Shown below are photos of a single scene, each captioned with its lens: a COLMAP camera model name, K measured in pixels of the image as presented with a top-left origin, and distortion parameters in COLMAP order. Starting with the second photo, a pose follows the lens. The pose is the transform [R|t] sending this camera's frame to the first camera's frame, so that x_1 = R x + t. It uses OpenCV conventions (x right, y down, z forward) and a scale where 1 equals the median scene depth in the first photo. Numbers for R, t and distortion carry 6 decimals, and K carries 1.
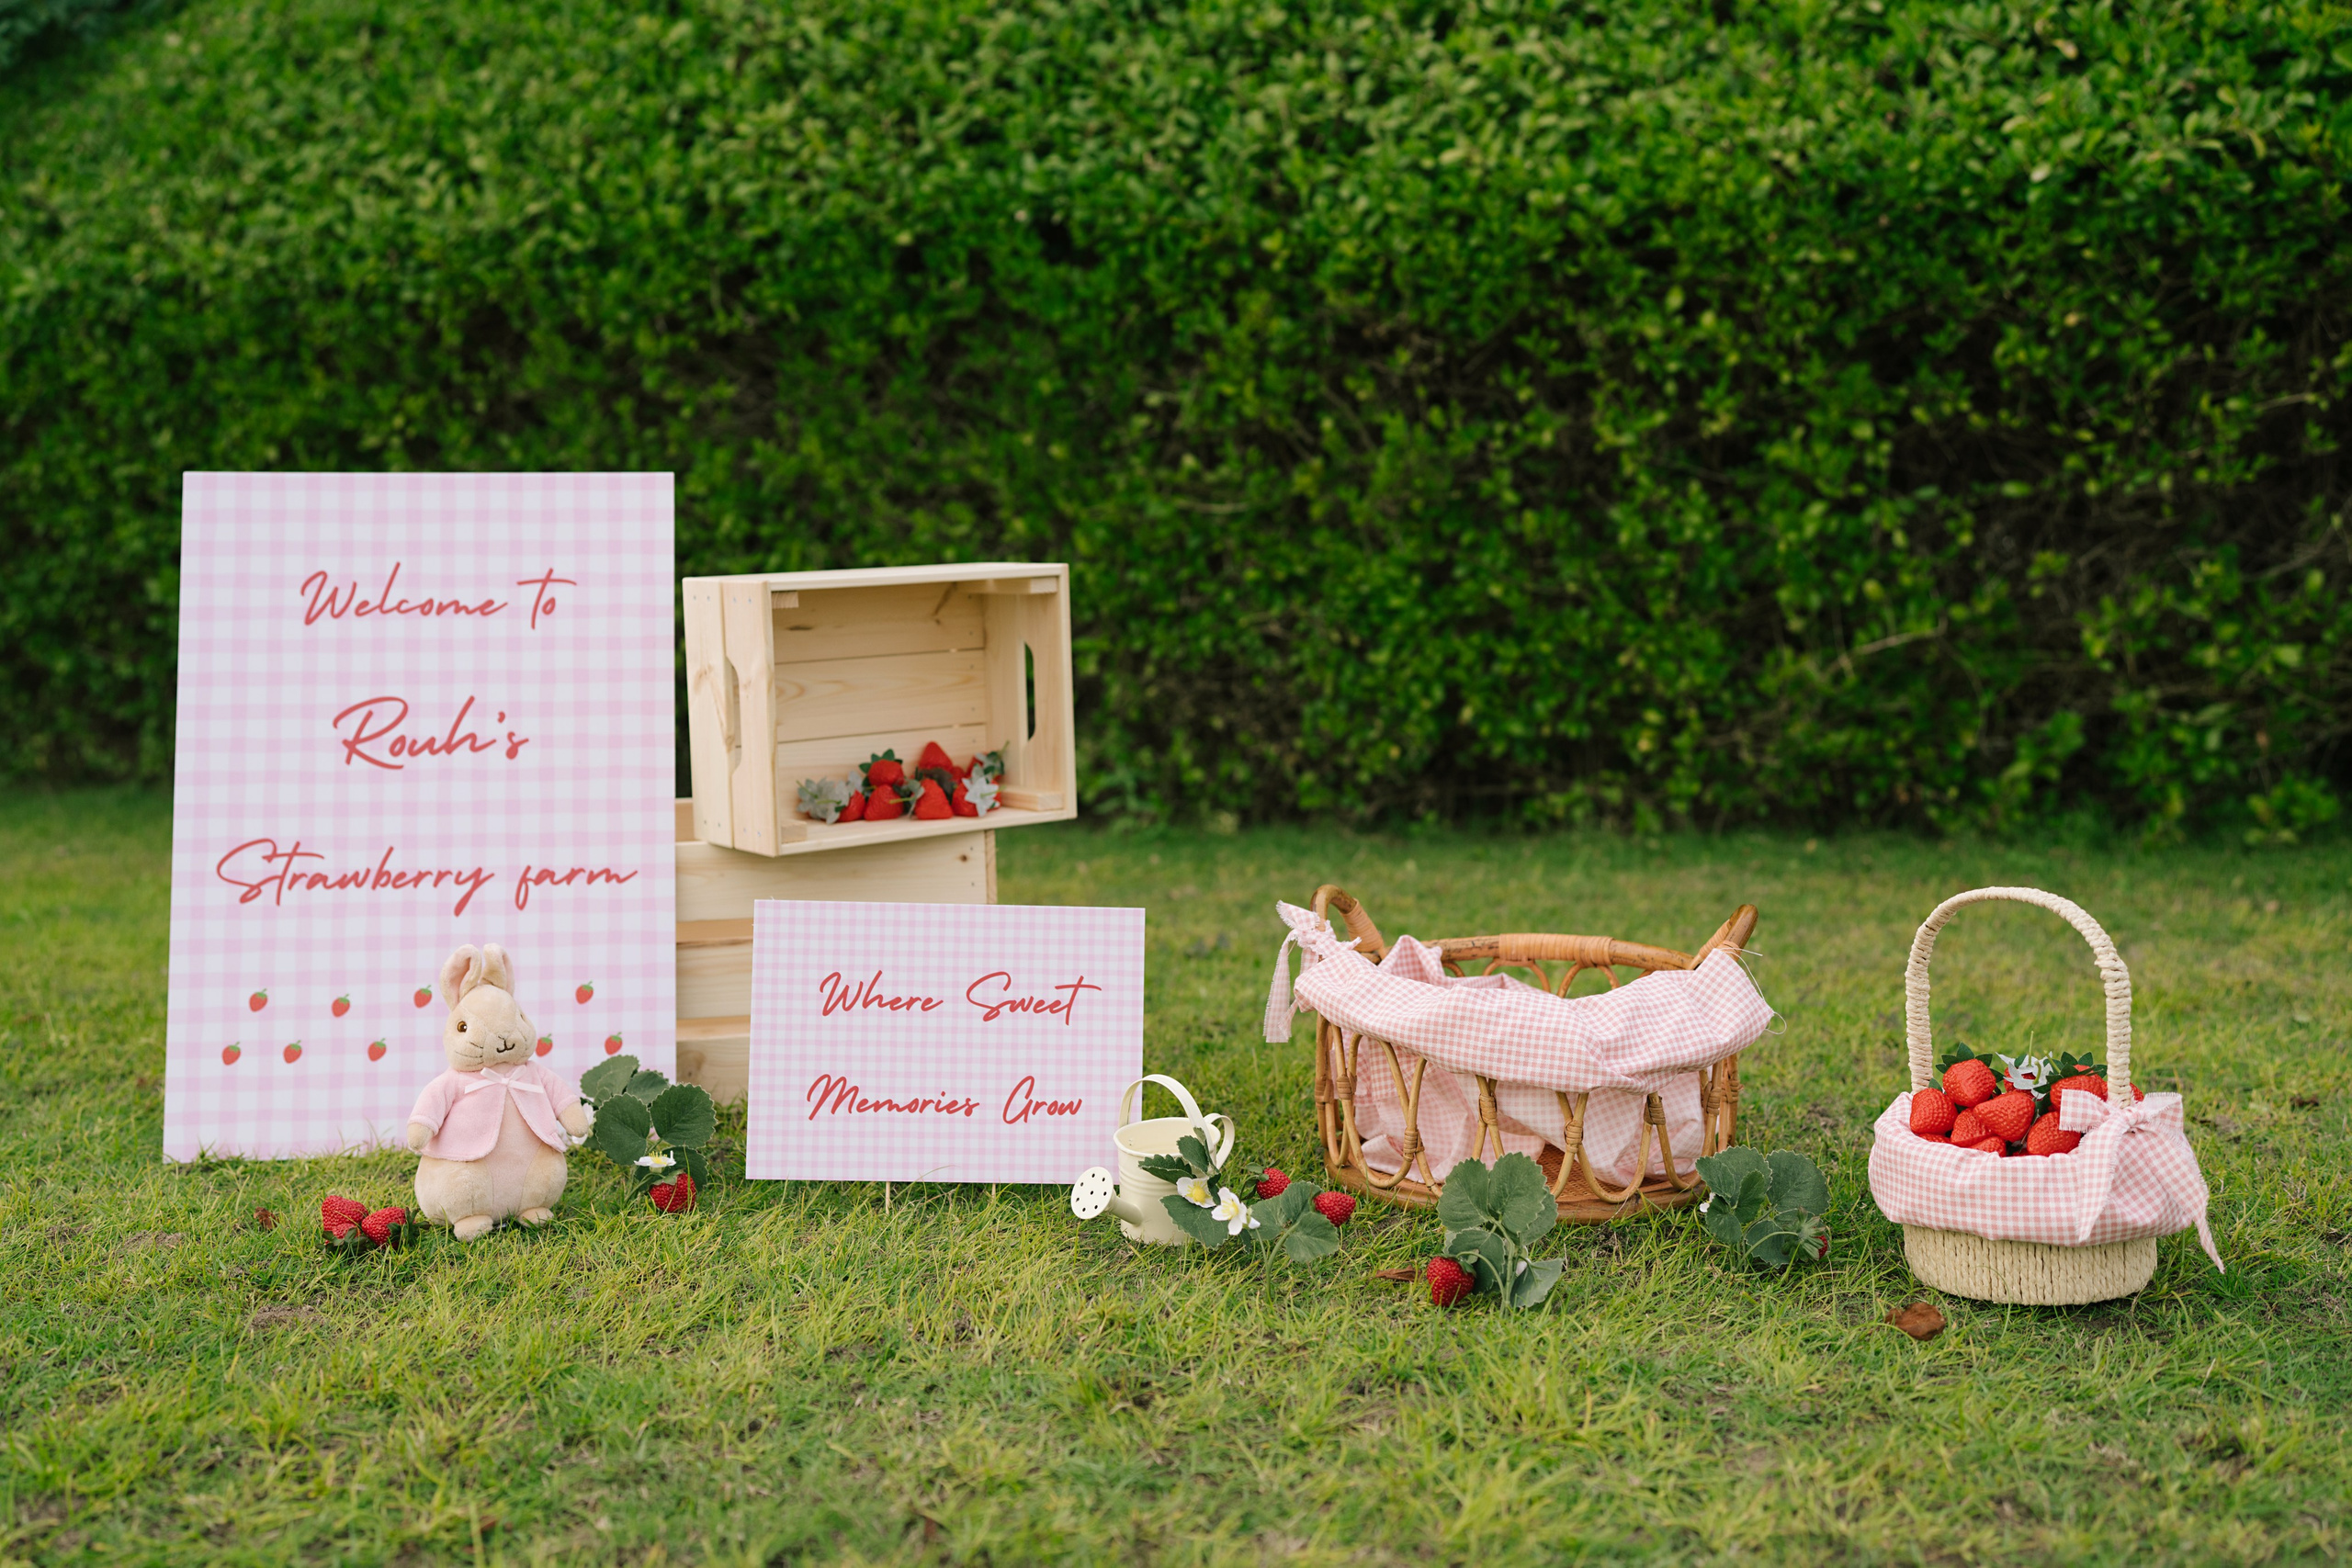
lens RADIAL K [[2479.4, 0, 1099.9], [0, 2479.4, 813.6], [0, 0, 1]] dist [-0.051981, 0.201165]
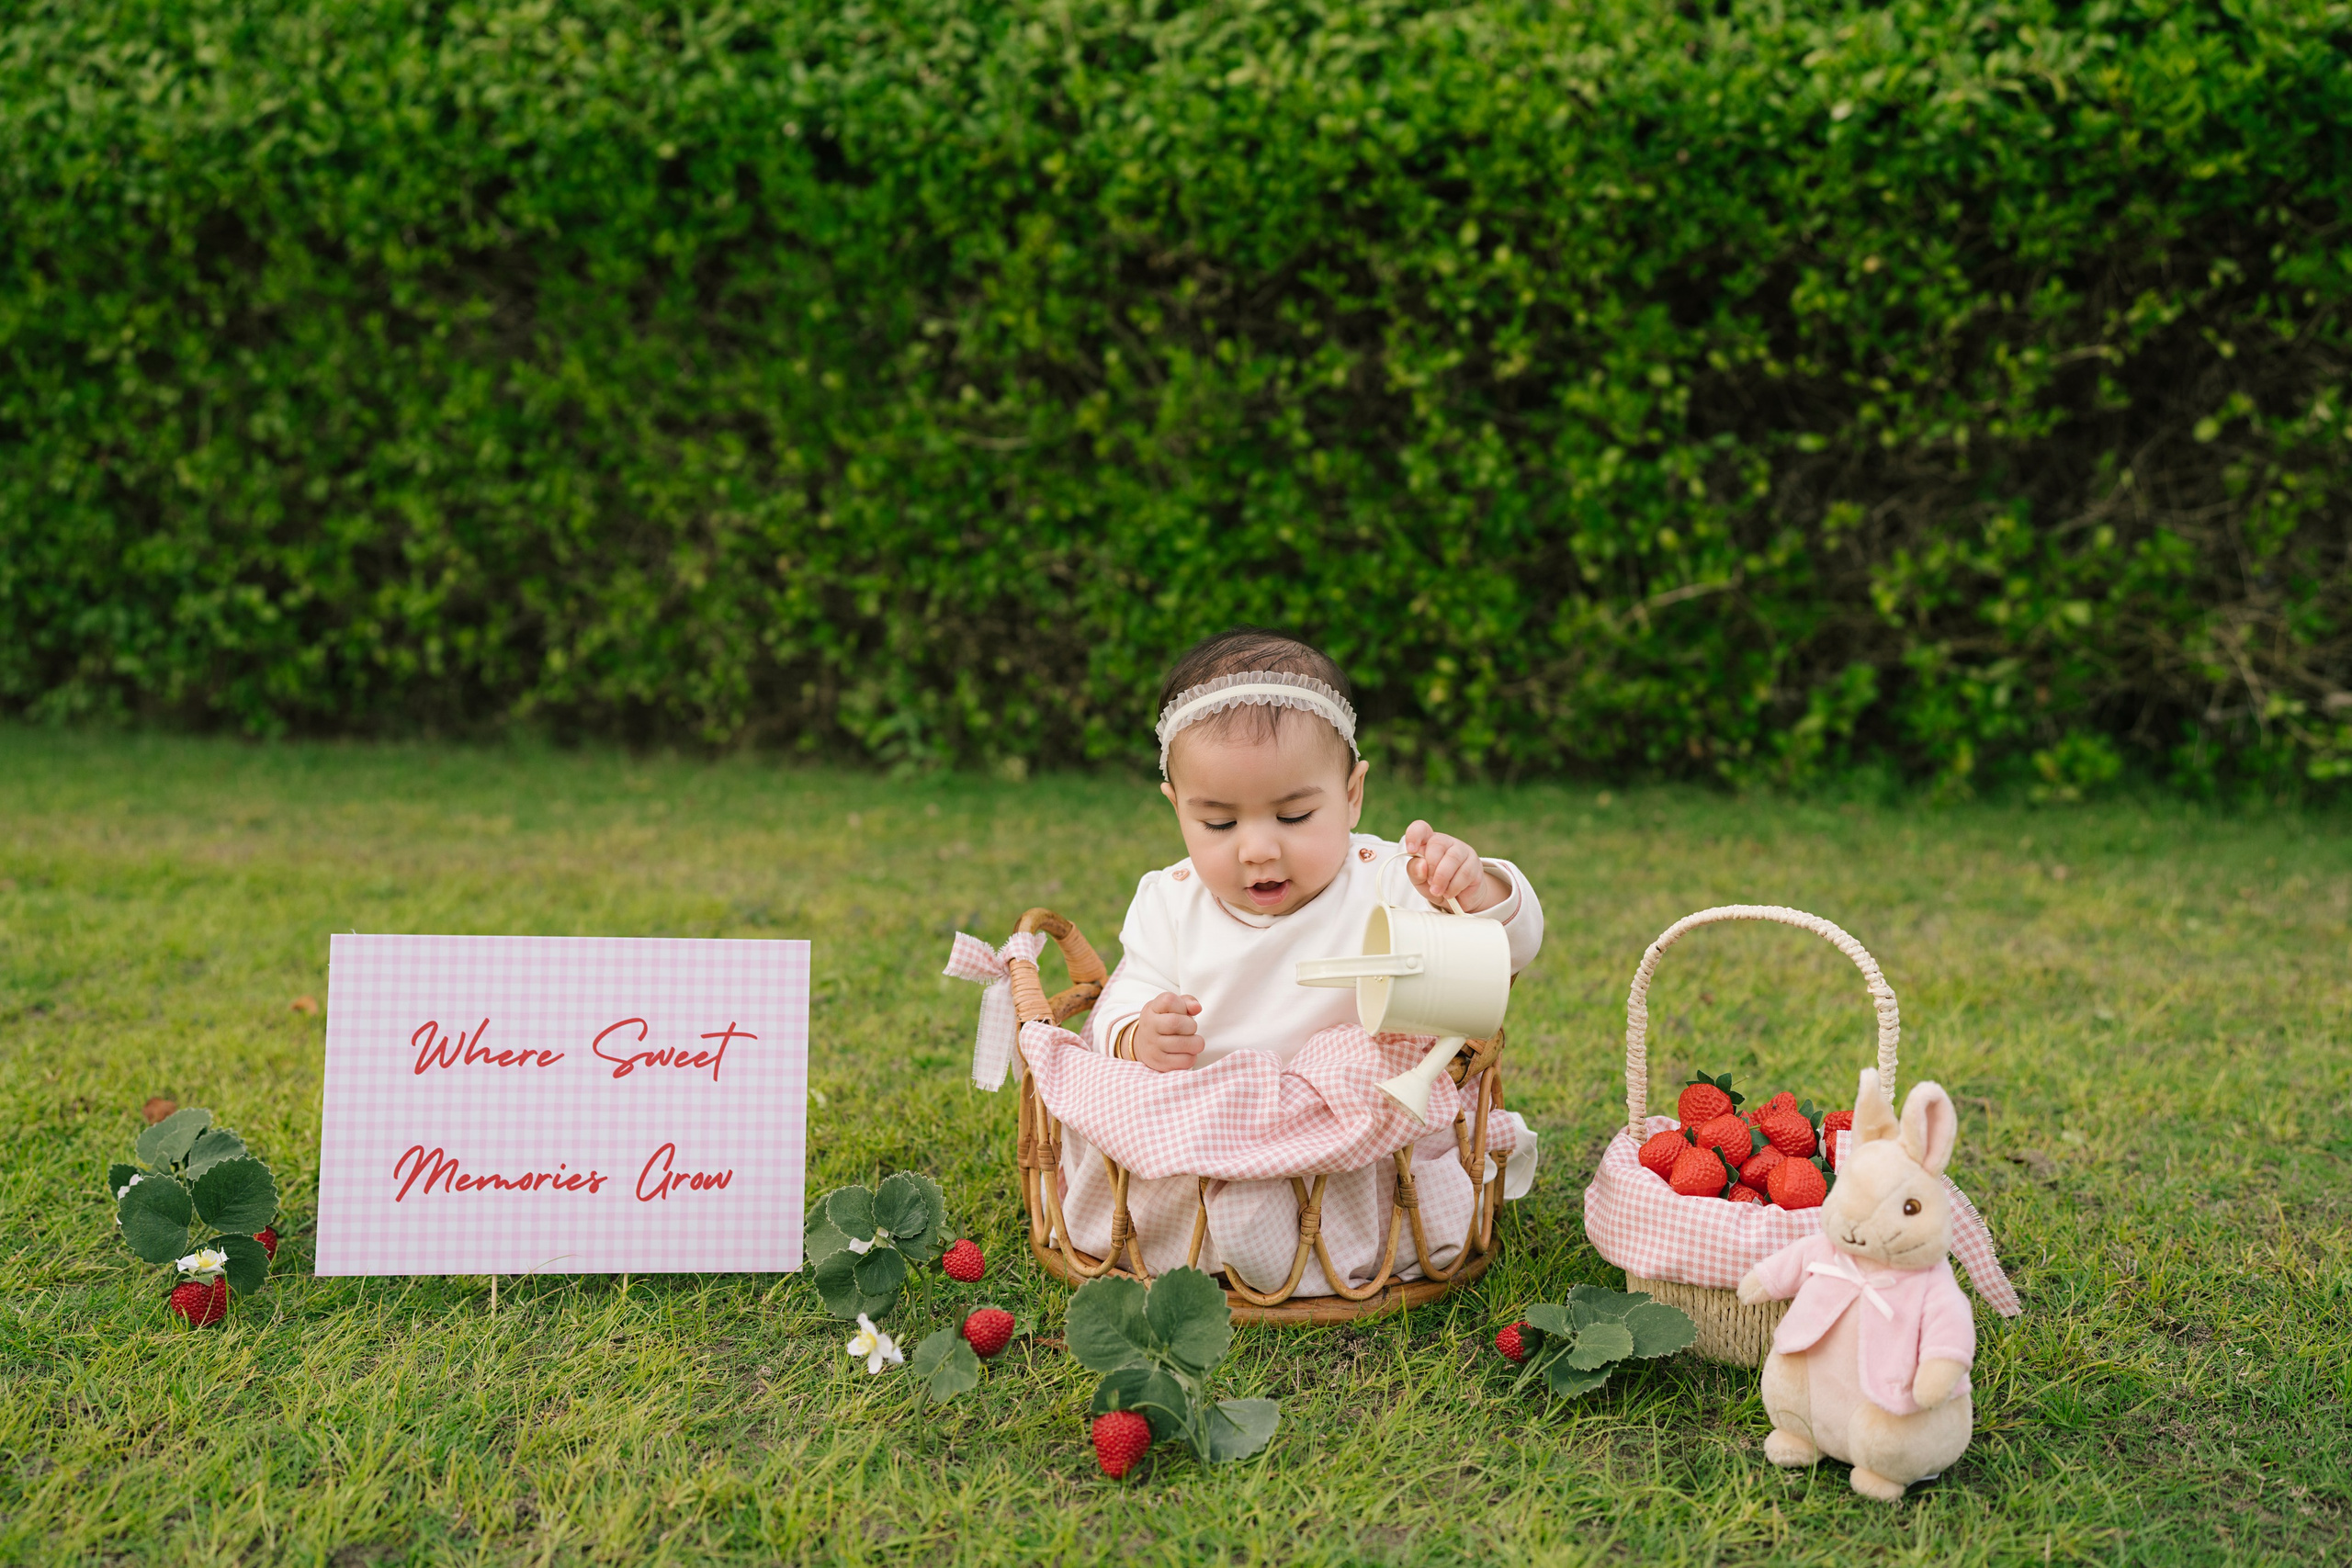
lens RADIAL K [[2336.2, 0, 1166.1], [0, 2336.2, 780.1], [0, 0, 1]] dist [-0.046754, 0.181614]
pose [[0.995865, 0.002799, 0.090808, 0.032068], [-0.005189, 0.999646, 0.026097, -0.018151], [-0.090702, -0.026460, 0.995526, 0.099721]]
